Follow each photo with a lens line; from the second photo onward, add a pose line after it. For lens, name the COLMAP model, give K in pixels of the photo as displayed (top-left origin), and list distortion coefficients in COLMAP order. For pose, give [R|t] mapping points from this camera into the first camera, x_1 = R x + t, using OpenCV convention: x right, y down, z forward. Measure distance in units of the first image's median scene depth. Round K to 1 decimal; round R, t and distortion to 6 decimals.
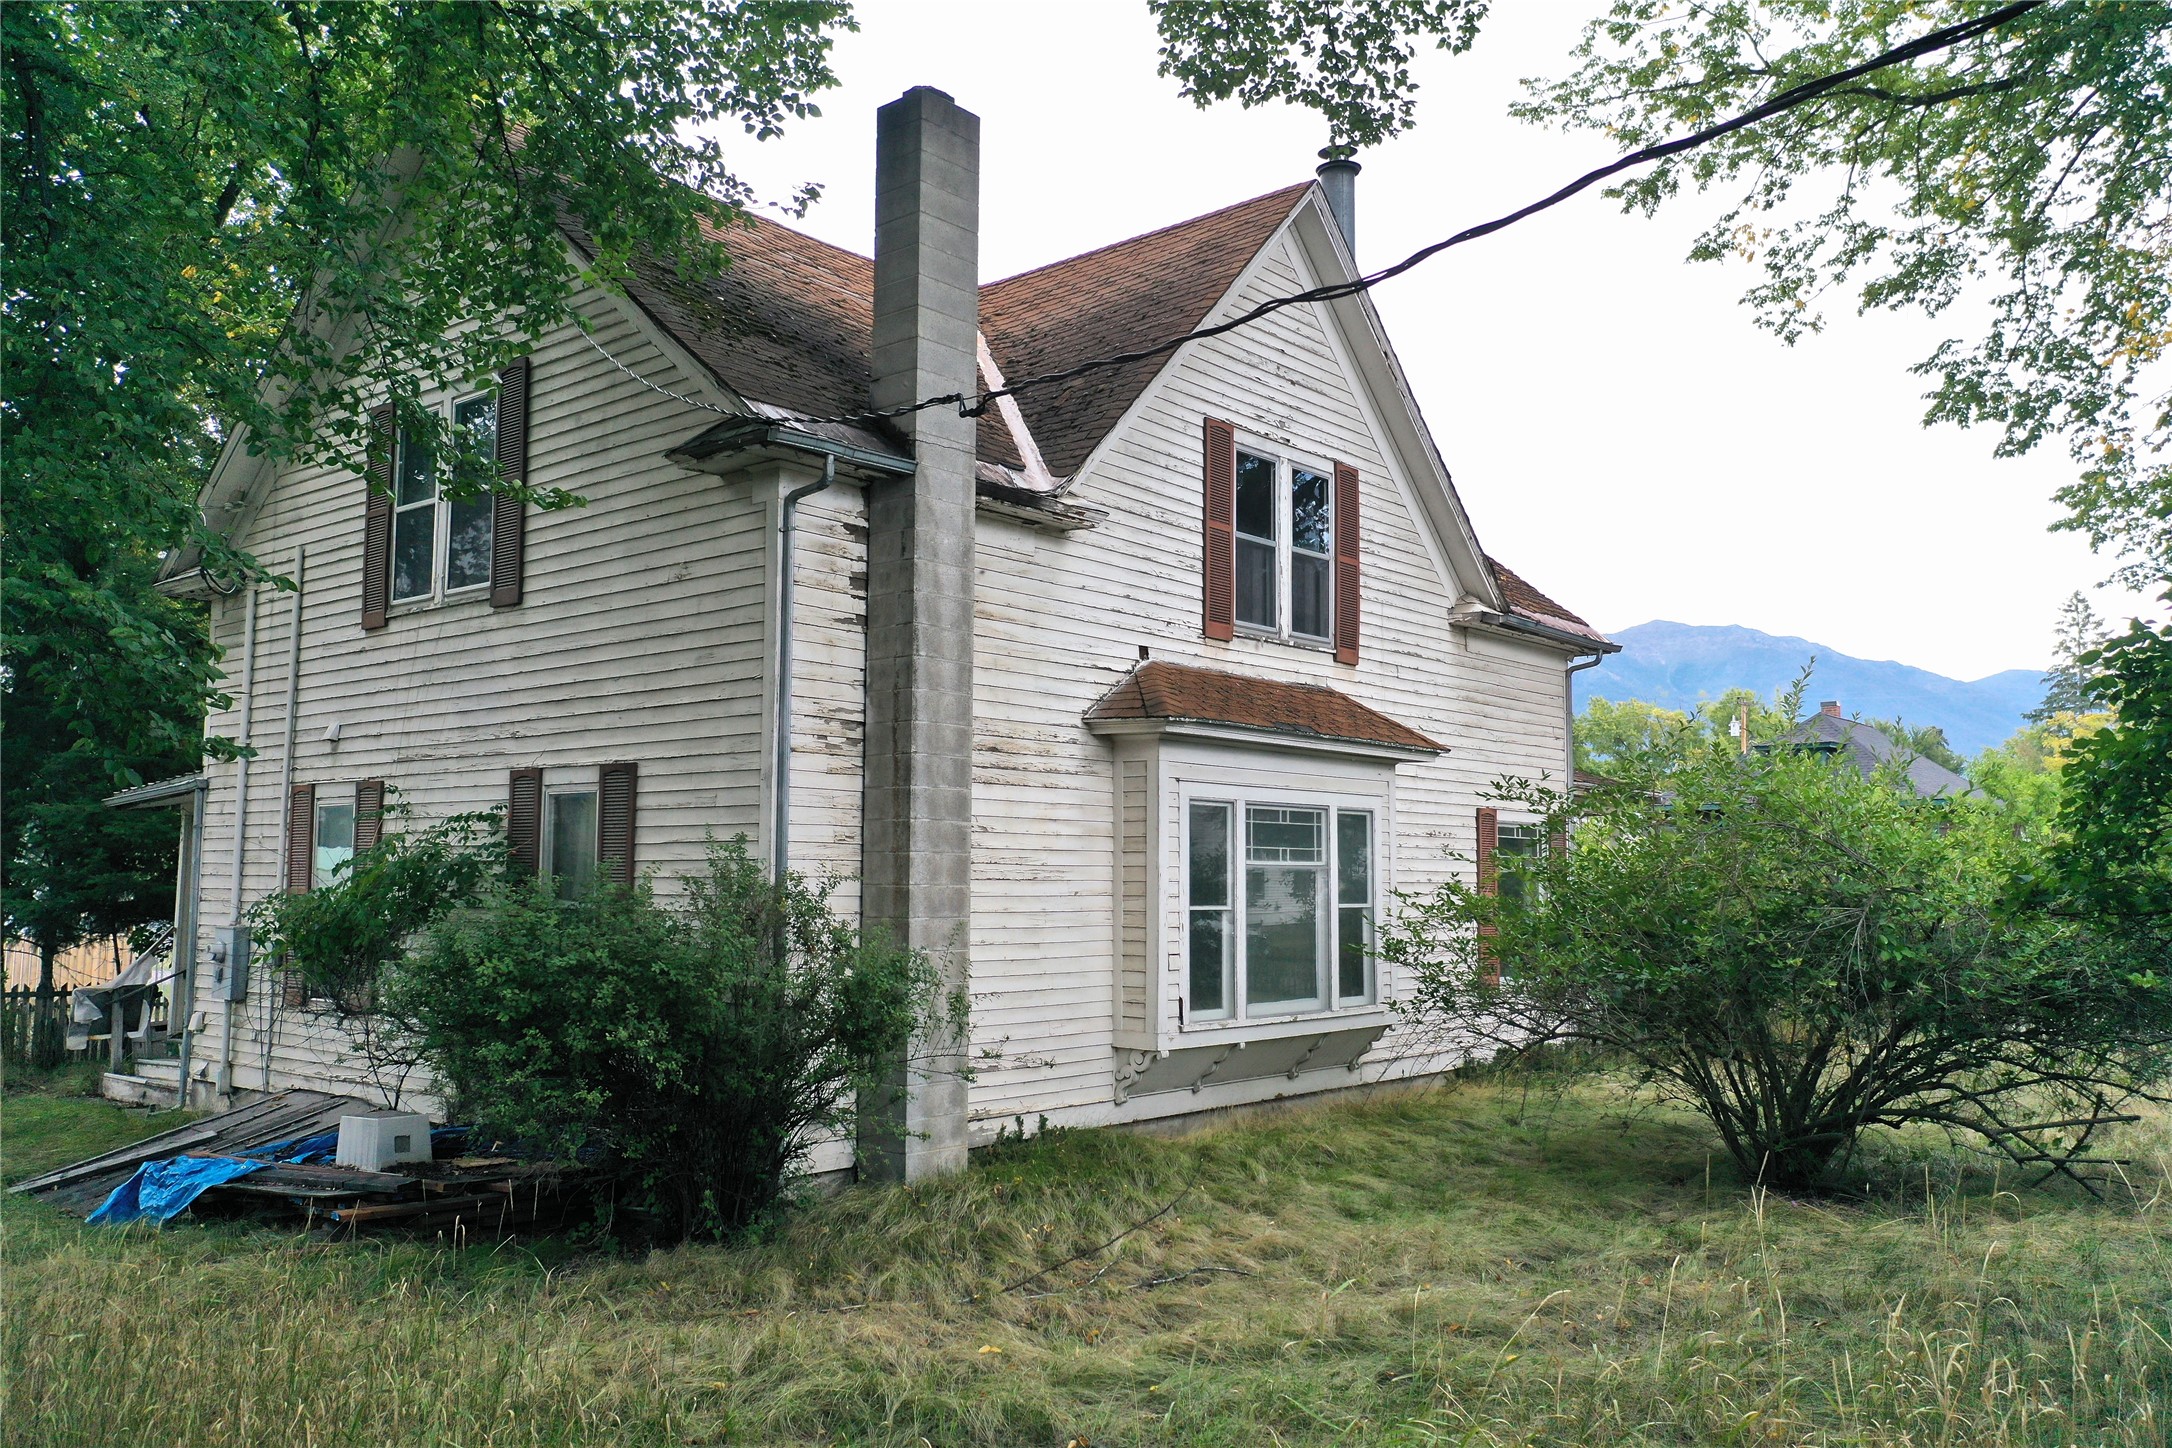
lens RADIAL K [[1715.2, 0, 1093.6], [0, 1715.2, 729.6], [0, 0, 1]] dist [0.003624, 0.003563]
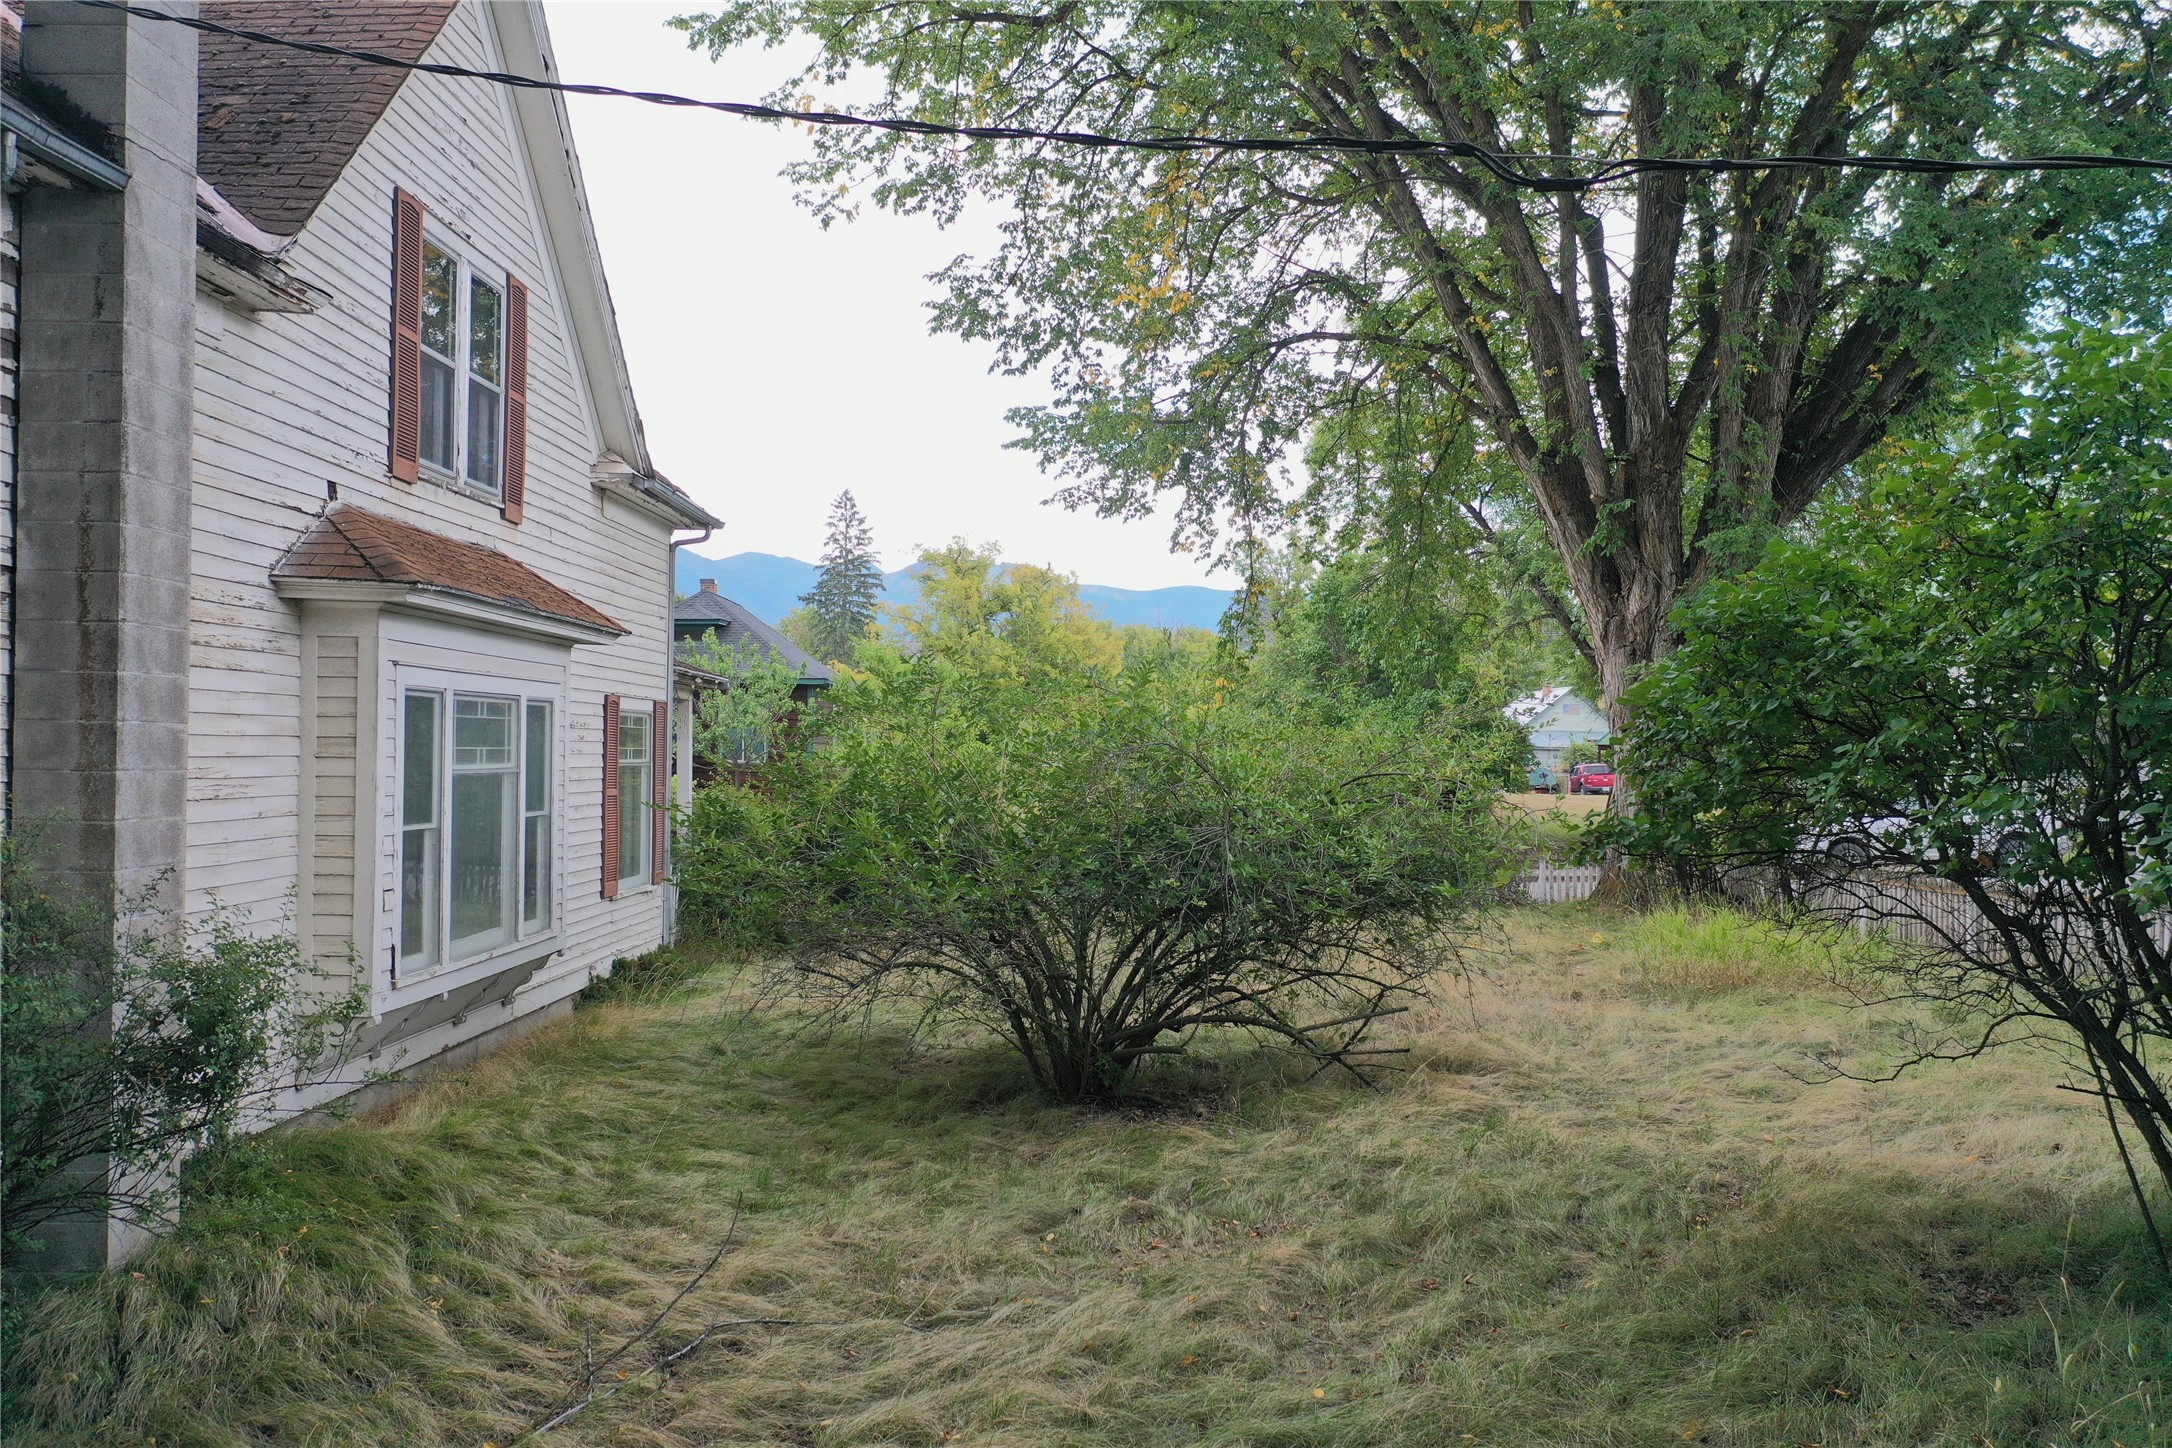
lens RADIAL K [[1715.2, 0, 1083.0], [0, 1715.2, 735.2], [0, 0, 1]] dist [0.003624, 0.003563]
pose [[0.770973, 0.010480, 0.636782, -0.179383], [-0.065045, 0.995932, 0.062362, -0.005928], [-0.633537, -0.089499, 0.768518, 0.189639]]
